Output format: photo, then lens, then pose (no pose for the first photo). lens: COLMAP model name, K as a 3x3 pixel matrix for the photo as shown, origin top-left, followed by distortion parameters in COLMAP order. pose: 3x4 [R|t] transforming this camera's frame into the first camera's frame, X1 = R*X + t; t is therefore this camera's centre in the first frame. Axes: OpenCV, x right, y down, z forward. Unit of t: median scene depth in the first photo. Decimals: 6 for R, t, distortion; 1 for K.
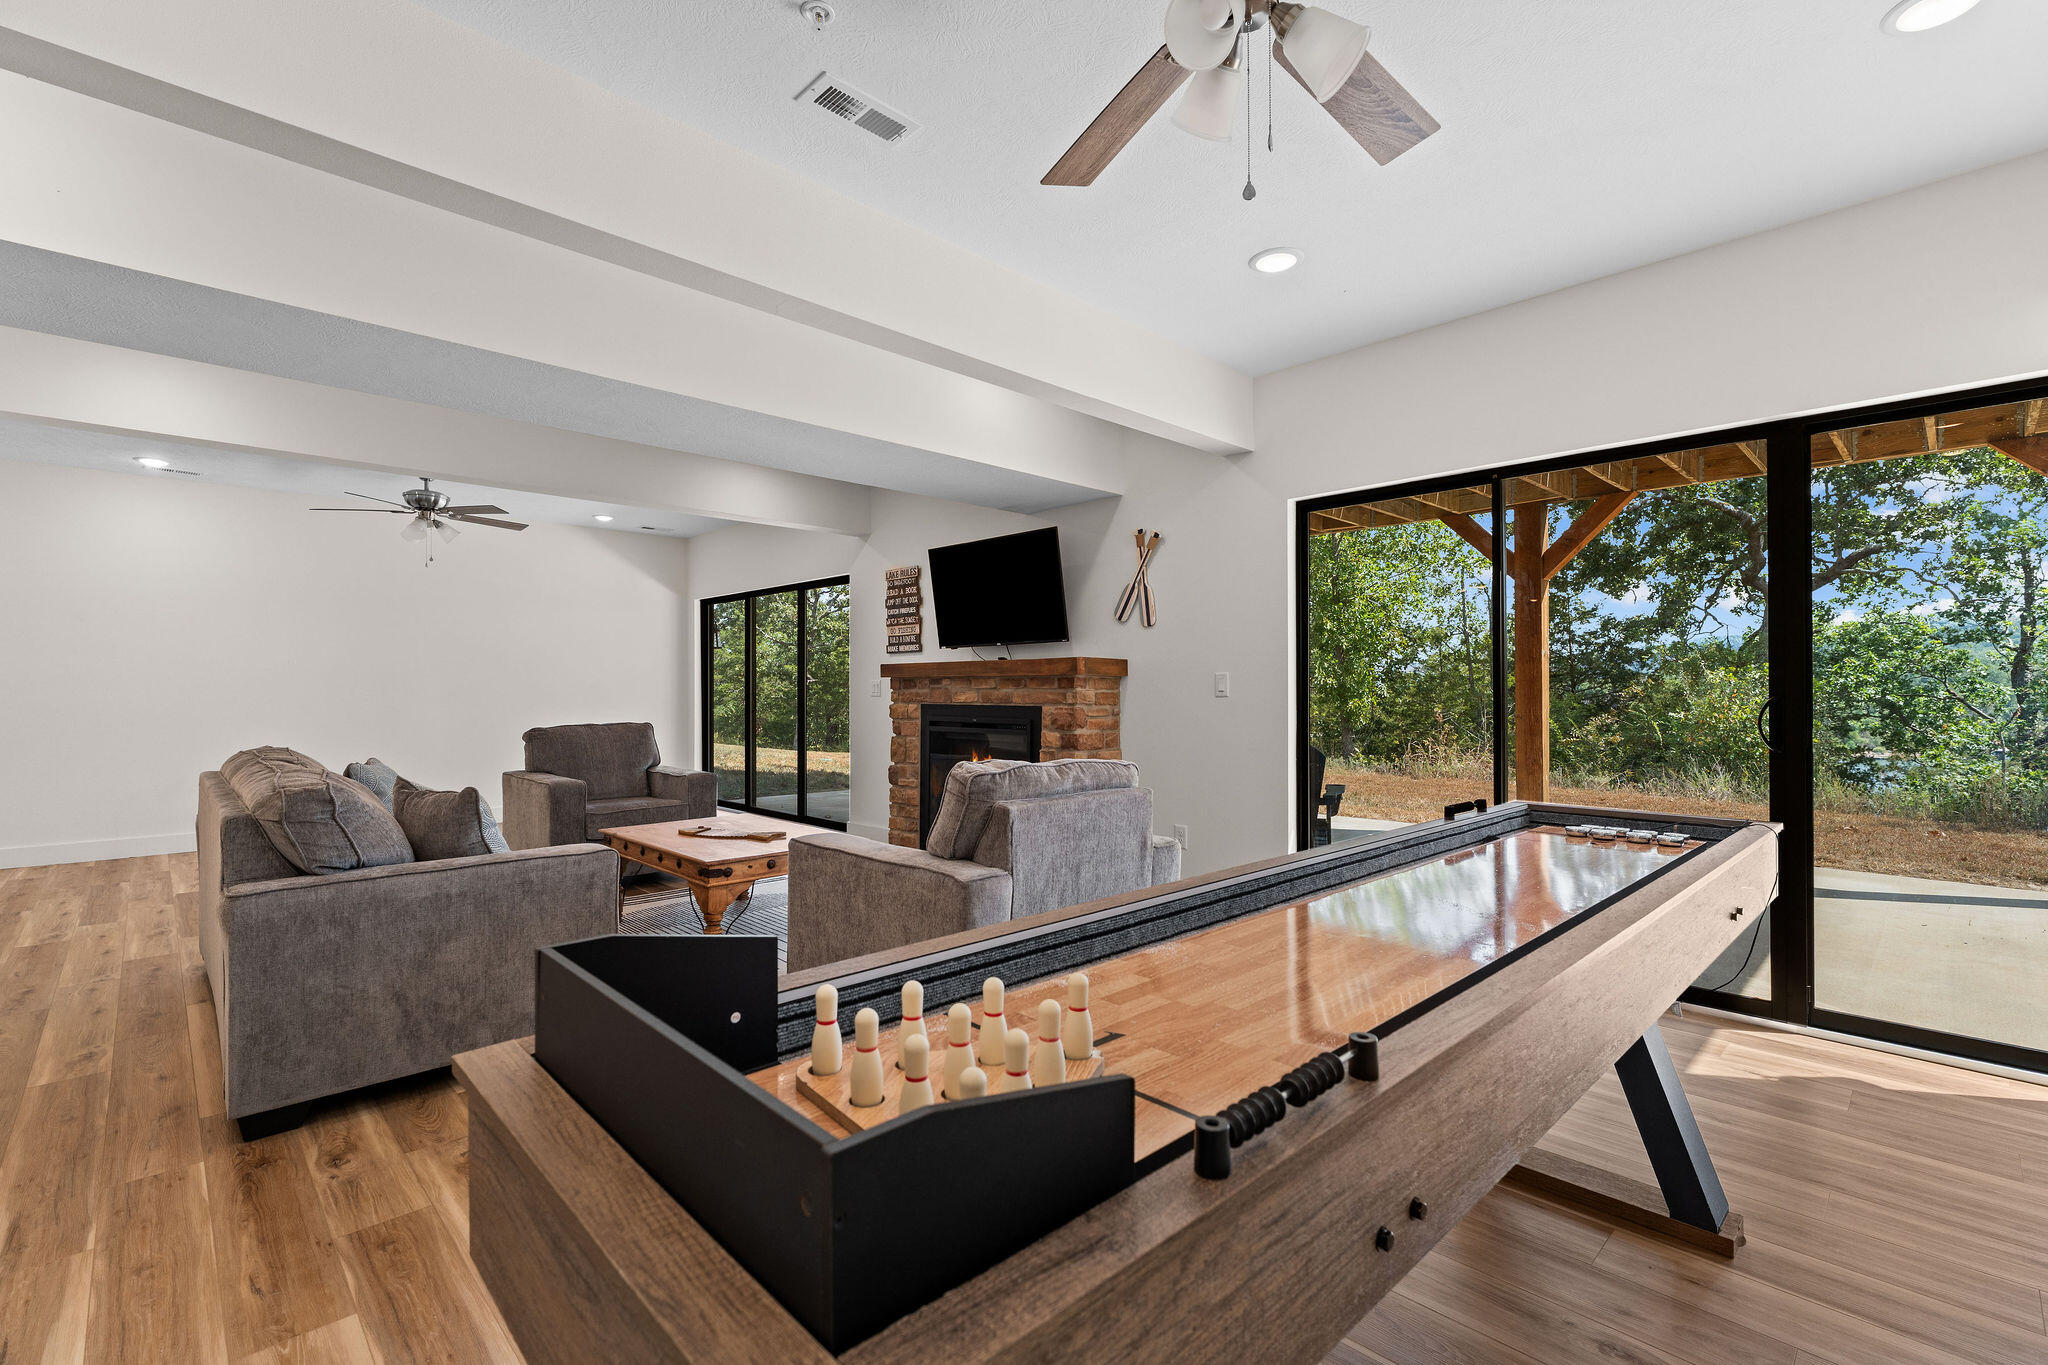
lens RADIAL K [[867.8, 0, 1020.1], [0, 867.8, 687.3], [0, 0, 1]] dist [-0.000806, -0.001529]
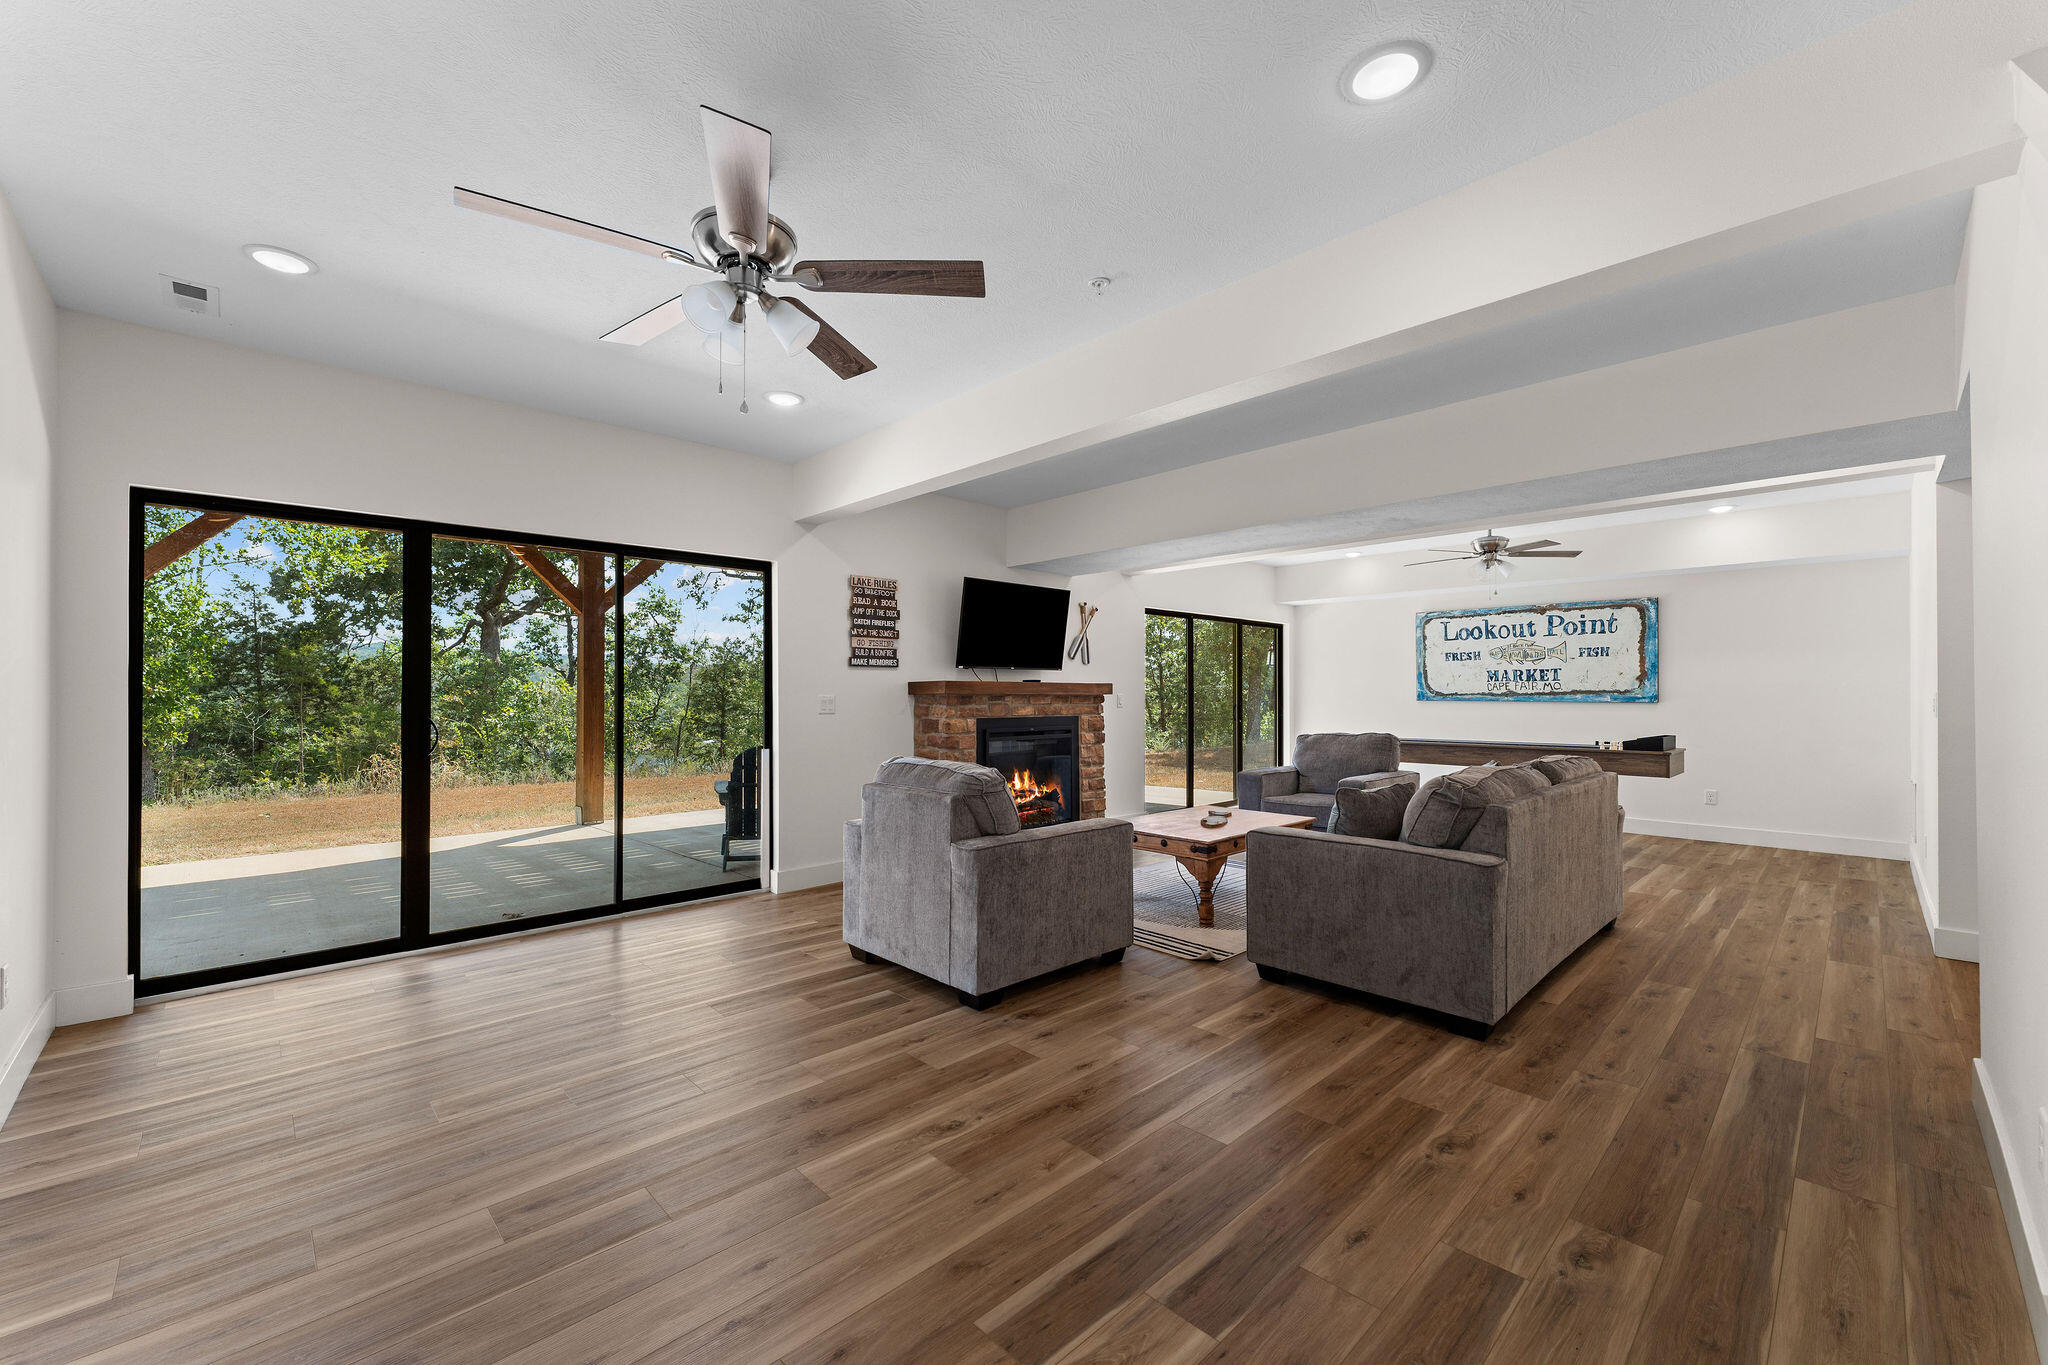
lens RADIAL K [[815.0, 0, 1015.9], [0, 815.0, 685.6], [0, 0, 1]] dist [-0.000846, -0.000565]
pose [[0.023568, 0.010832, 0.999664, -1.142039], [-0.005507, 0.999928, -0.010705, -0.011684], [-0.999707, -0.005253, 0.023626, 0.920208]]
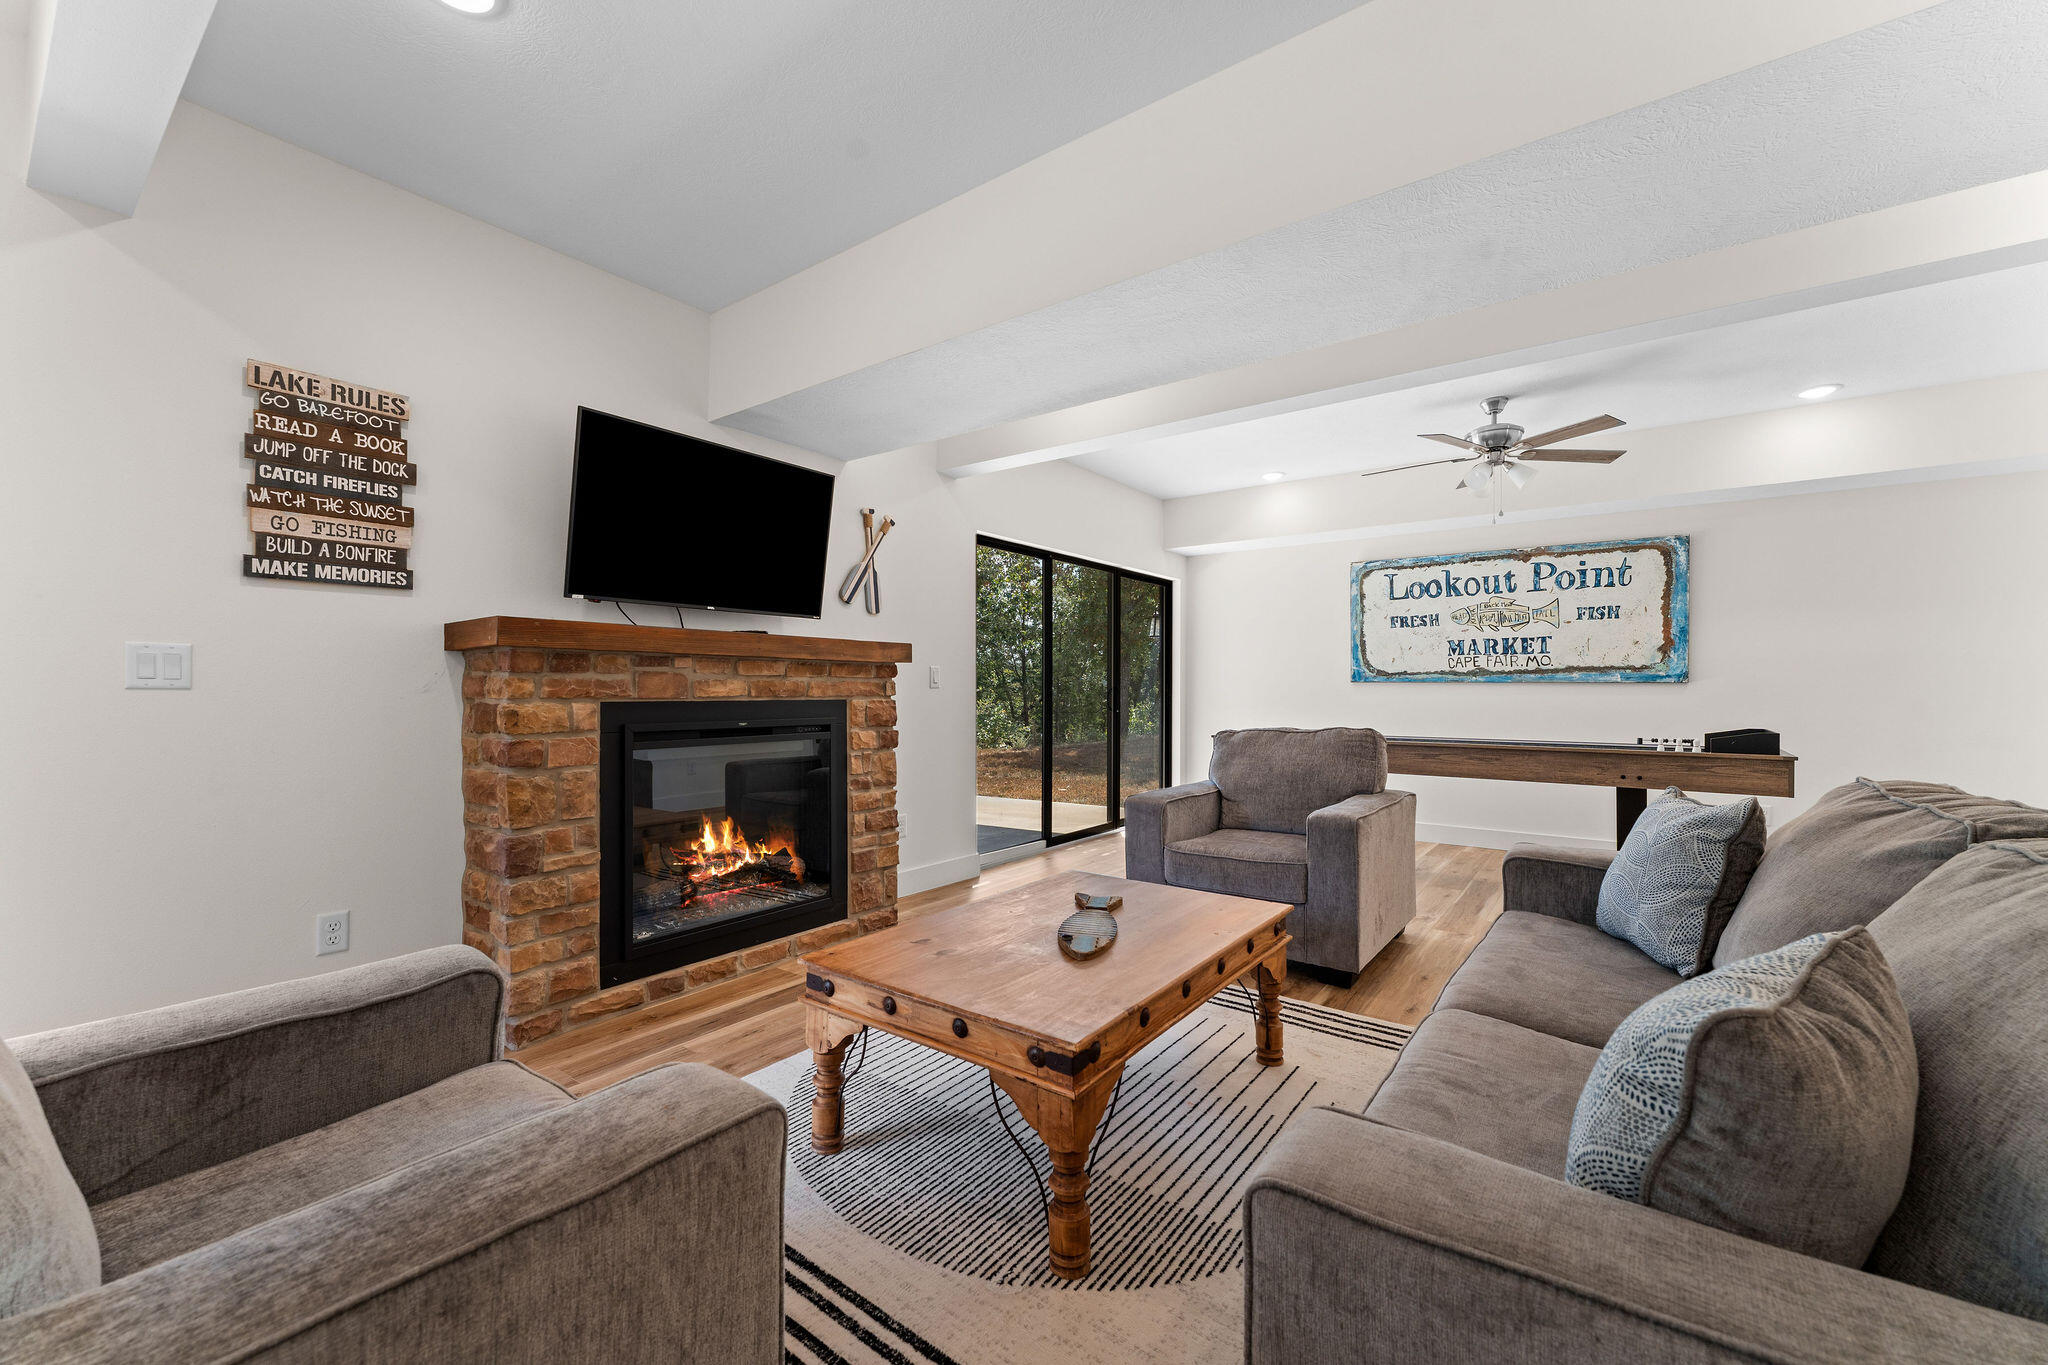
lens RADIAL K [[815.0, 0, 1022.1], [0, 815.0, 680.0], [0, 0, 1]] dist [-0.000846, -0.000565]
pose [[-0.146607, 0.010173, 0.989143, -0.635284], [-0.008257, 0.999900, -0.011507, 0.009408], [-0.989160, -0.009854, -0.146508, 0.815066]]
